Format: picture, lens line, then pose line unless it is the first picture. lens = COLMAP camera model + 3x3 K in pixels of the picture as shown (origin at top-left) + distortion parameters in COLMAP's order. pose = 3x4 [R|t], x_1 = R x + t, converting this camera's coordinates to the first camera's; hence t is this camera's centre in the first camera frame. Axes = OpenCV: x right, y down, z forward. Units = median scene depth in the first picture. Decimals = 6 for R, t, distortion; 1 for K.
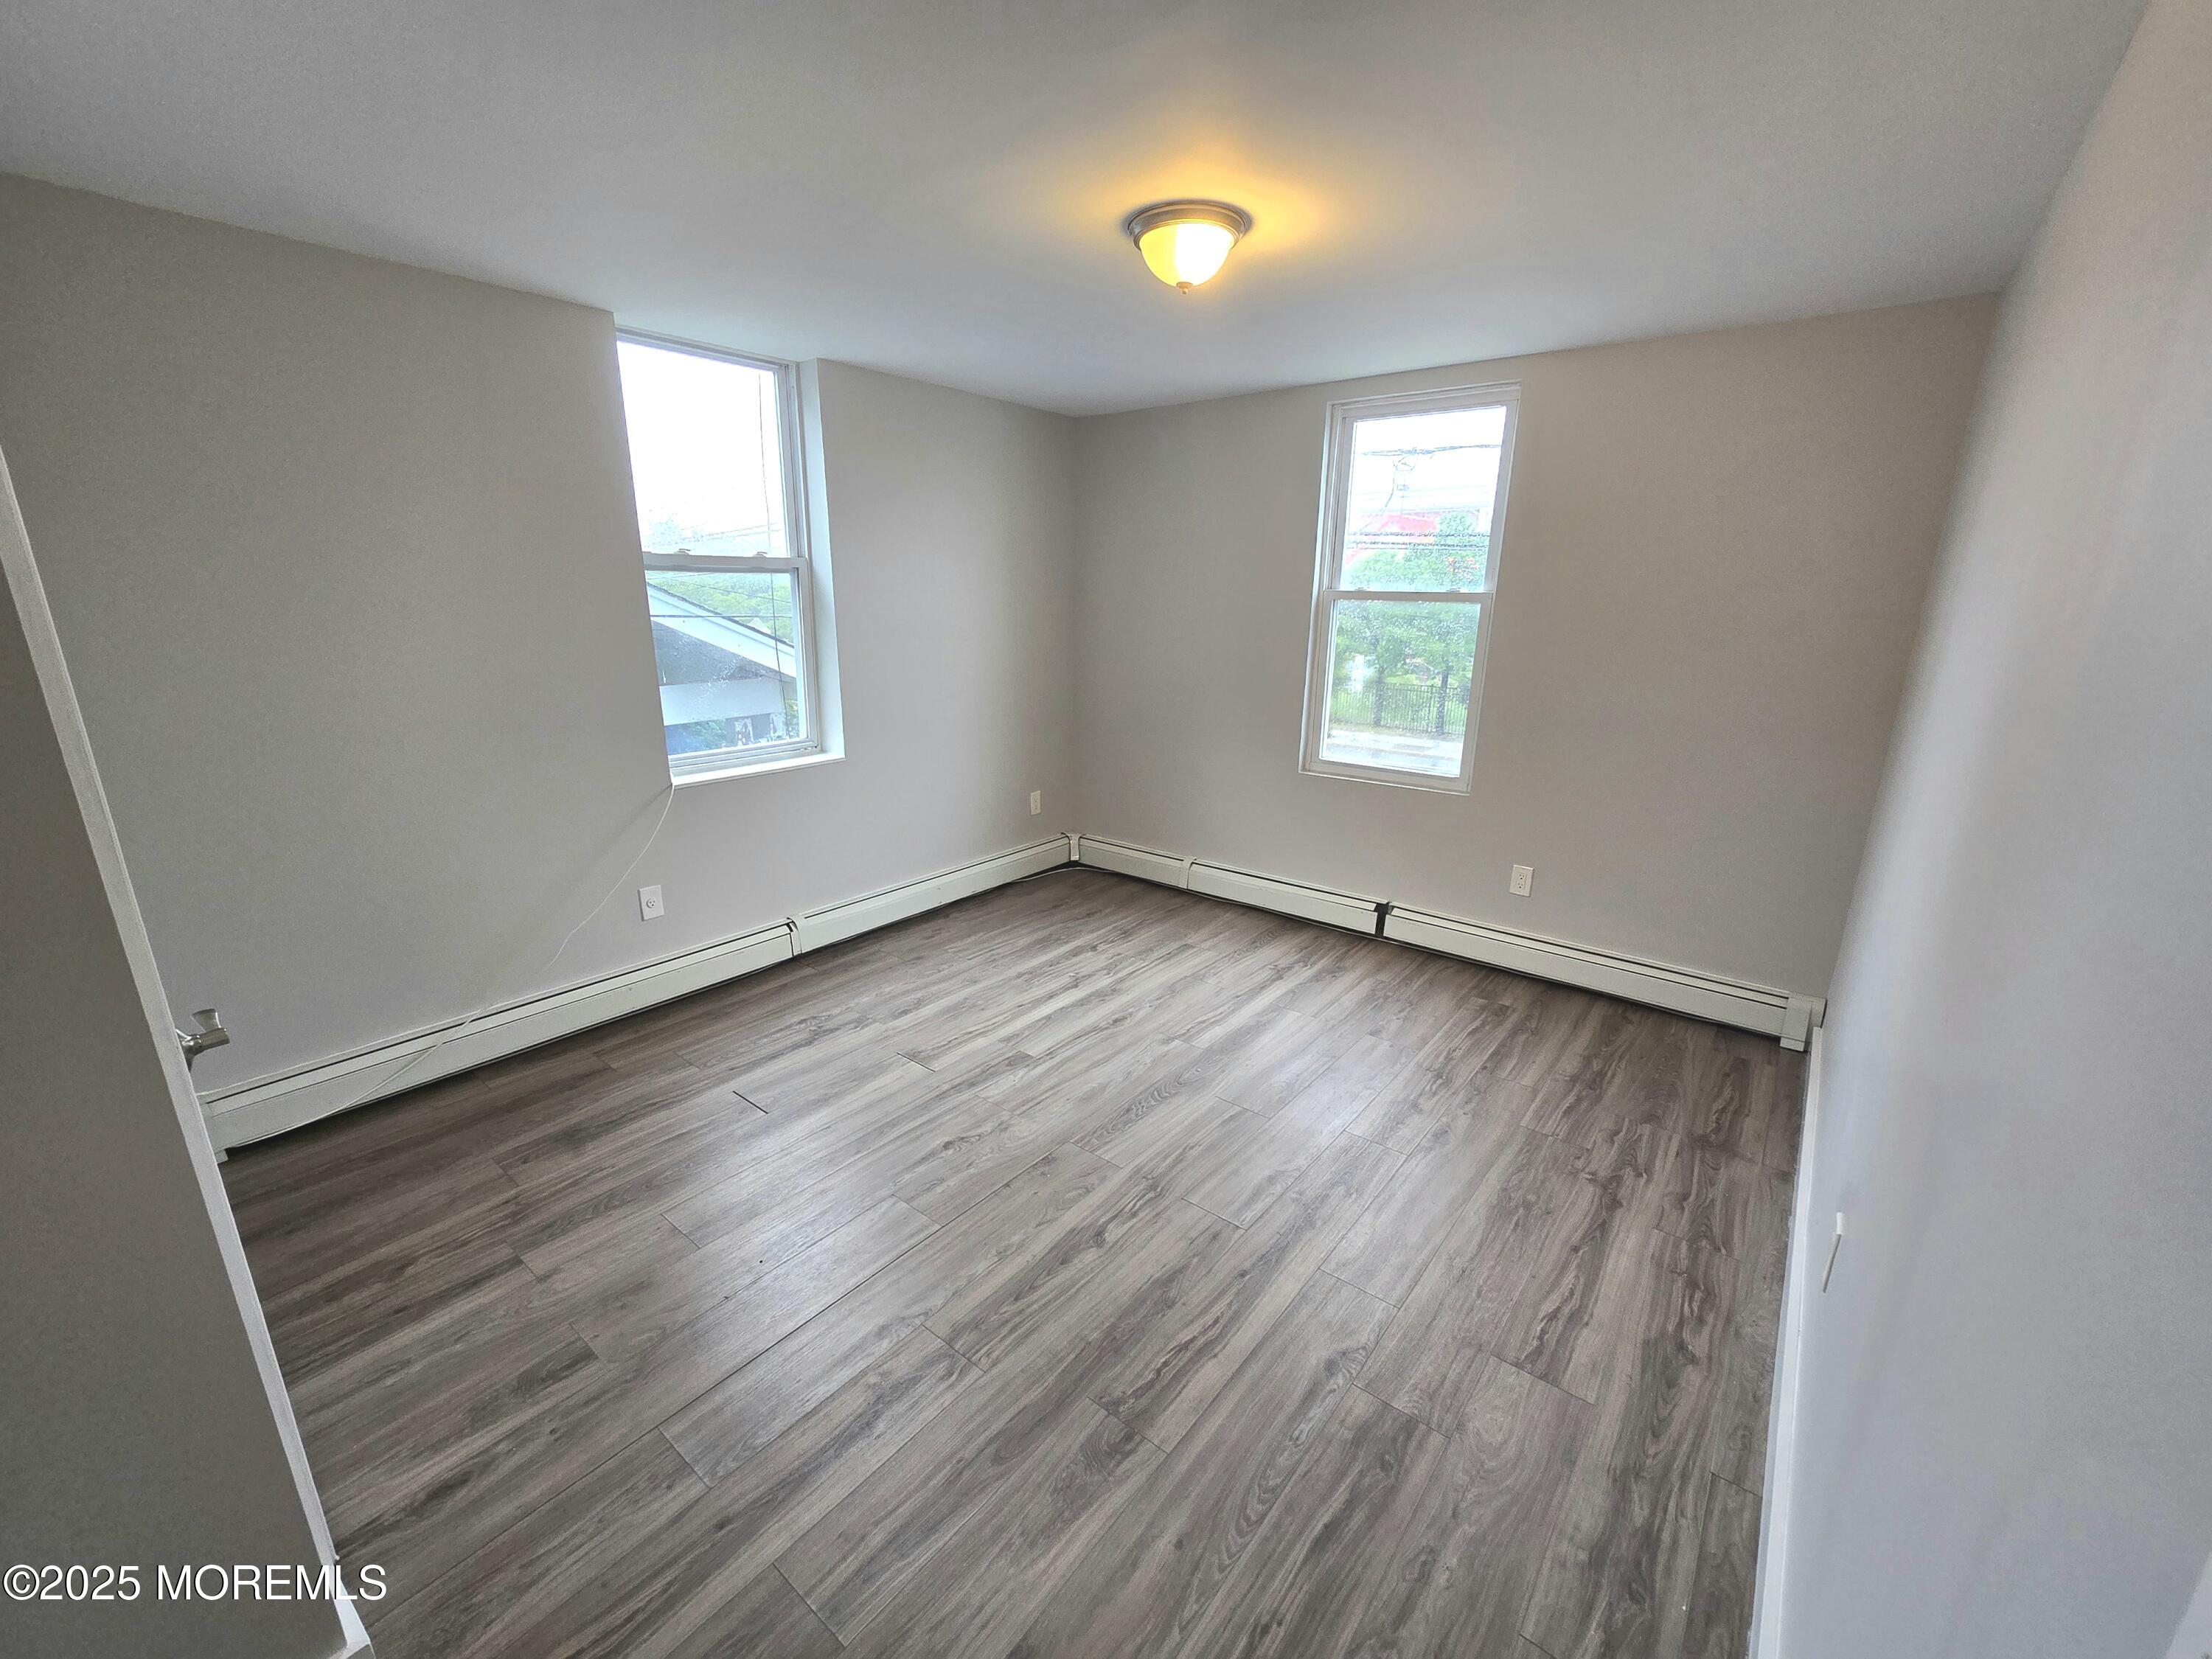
lens RADIAL K [[891.8, 0, 1094.4], [0, 891.8, 825.0], [0, 0, 1]] dist [0.000356, 0.000001]
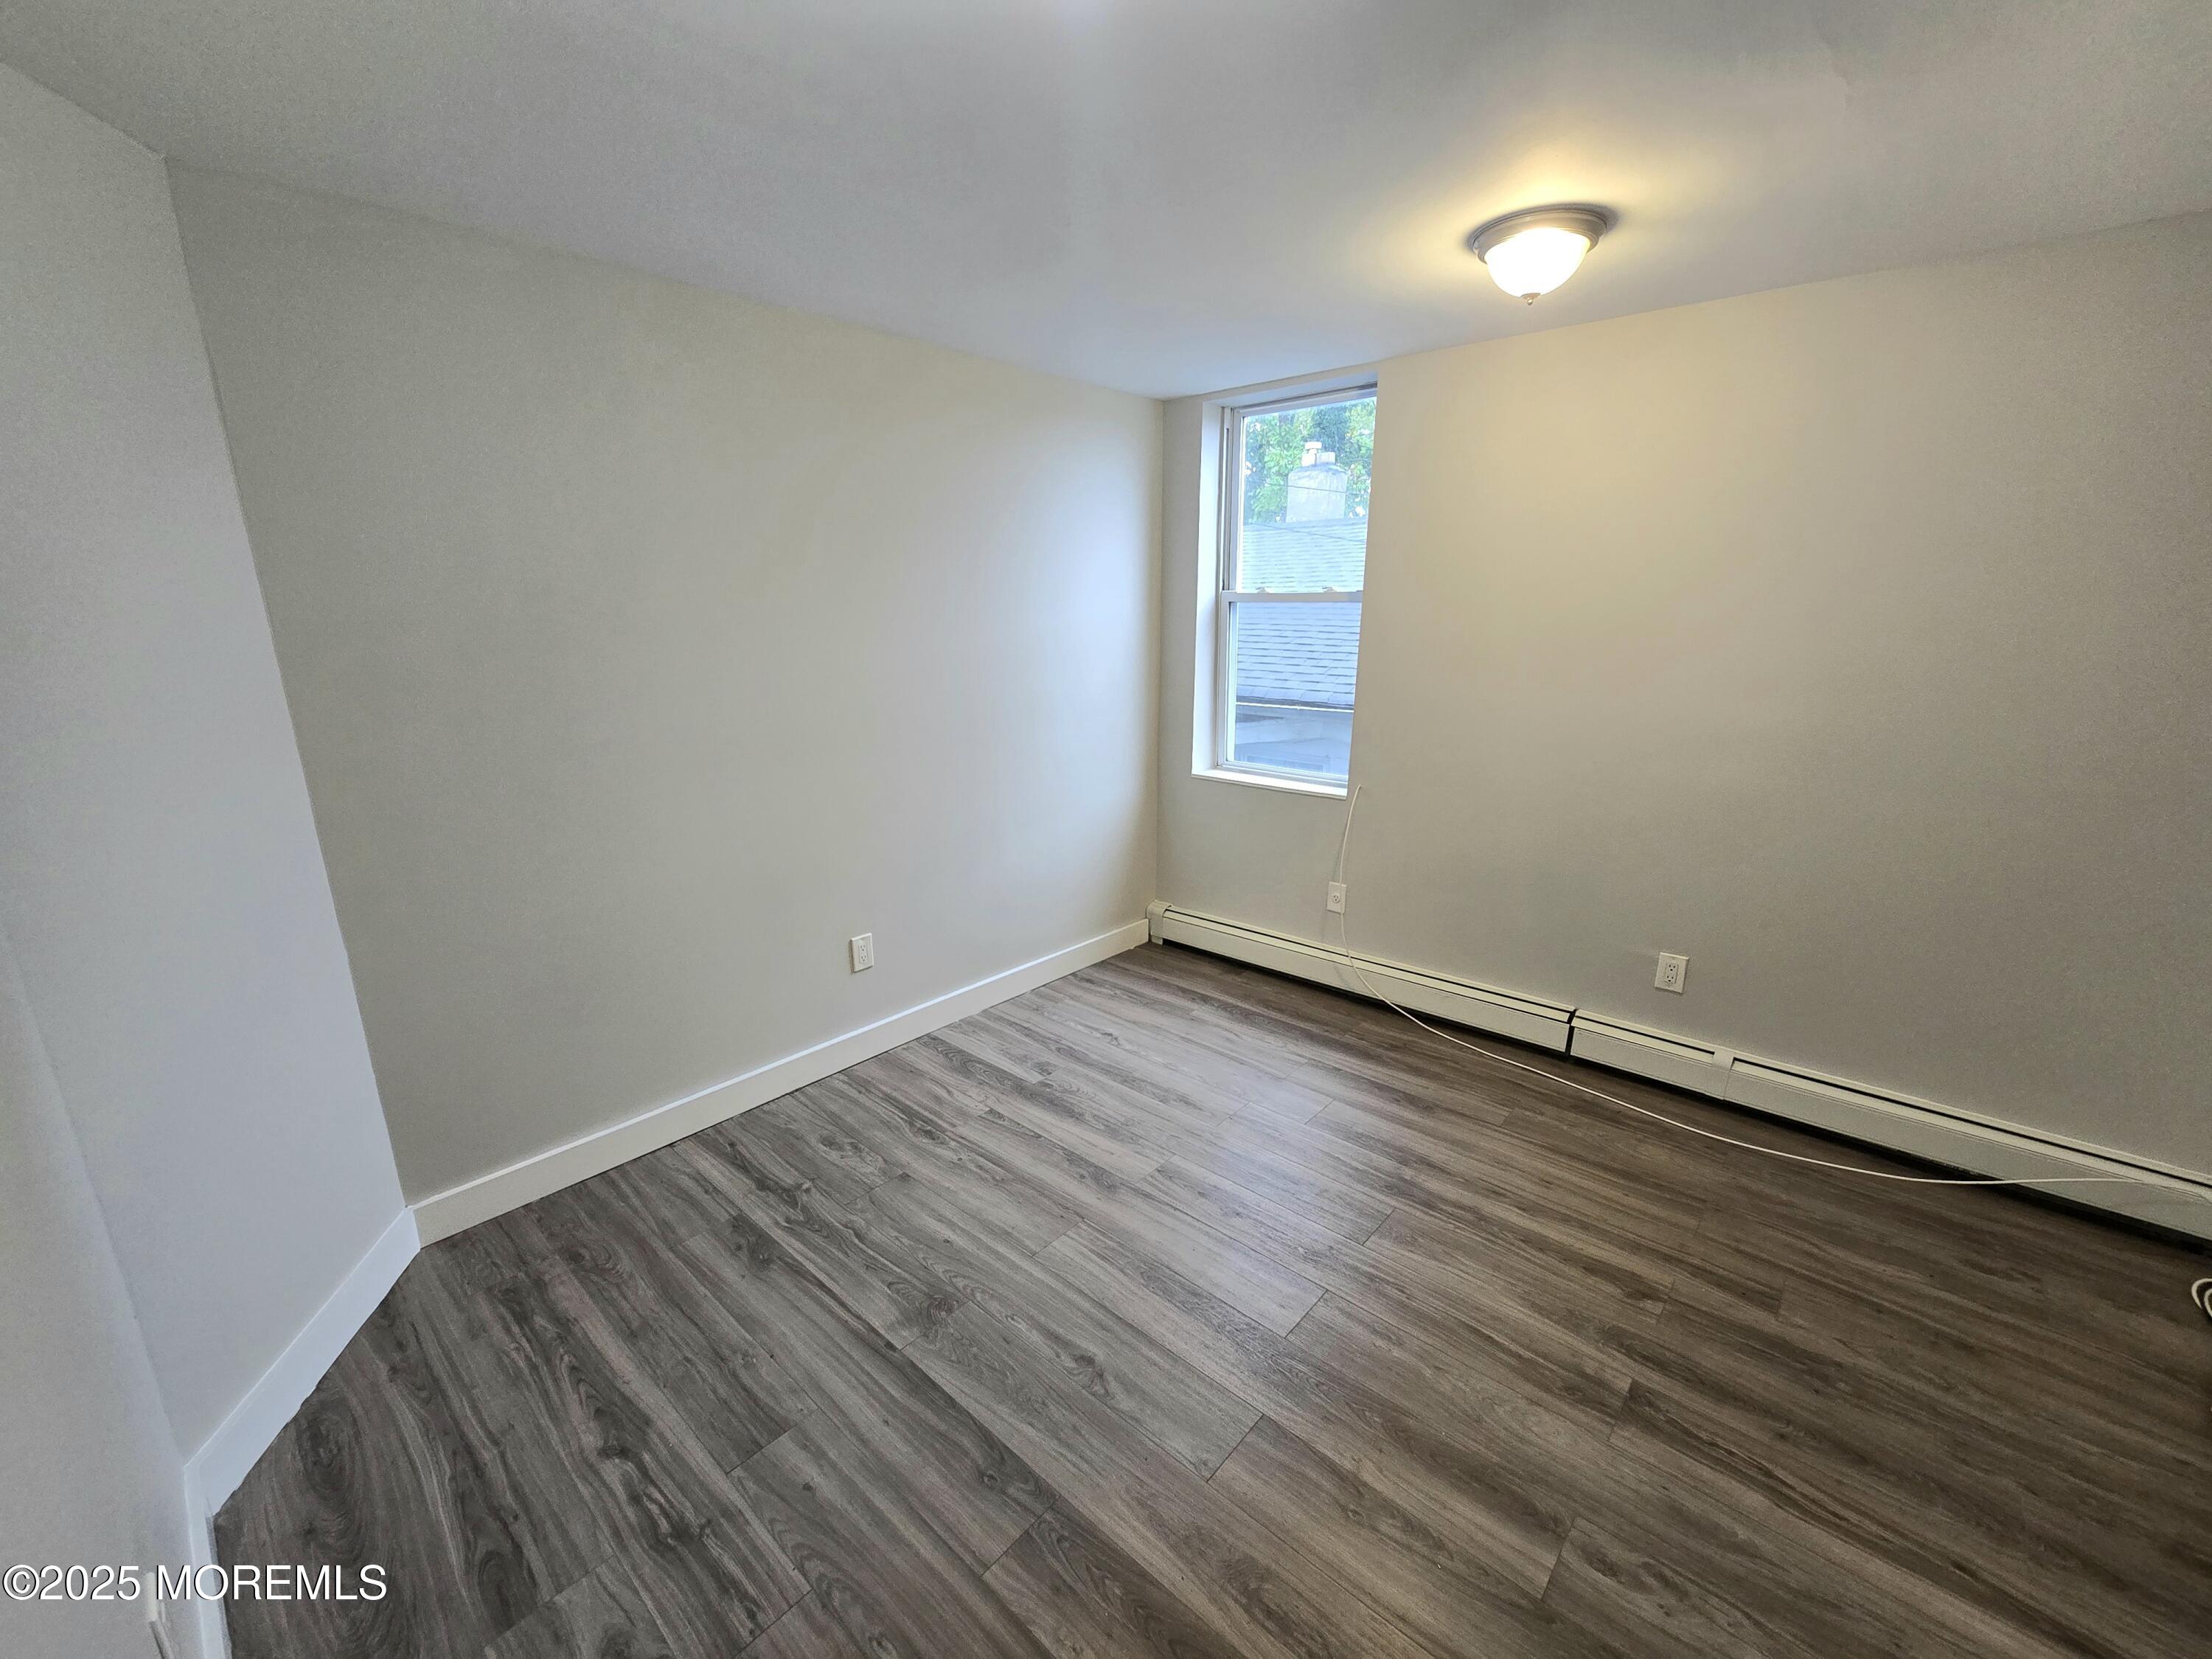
lens RADIAL K [[891.8, 0, 1093.0], [0, 891.8, 845.9], [0, 0, 1]] dist [0.000356, 0.000001]
pose [[-0.038952, 0.254459, -0.966299, 1.315763], [-0.247644, 0.934406, 0.256043, -0.312927], [0.968068, 0.249271, 0.026618, 1.253026]]
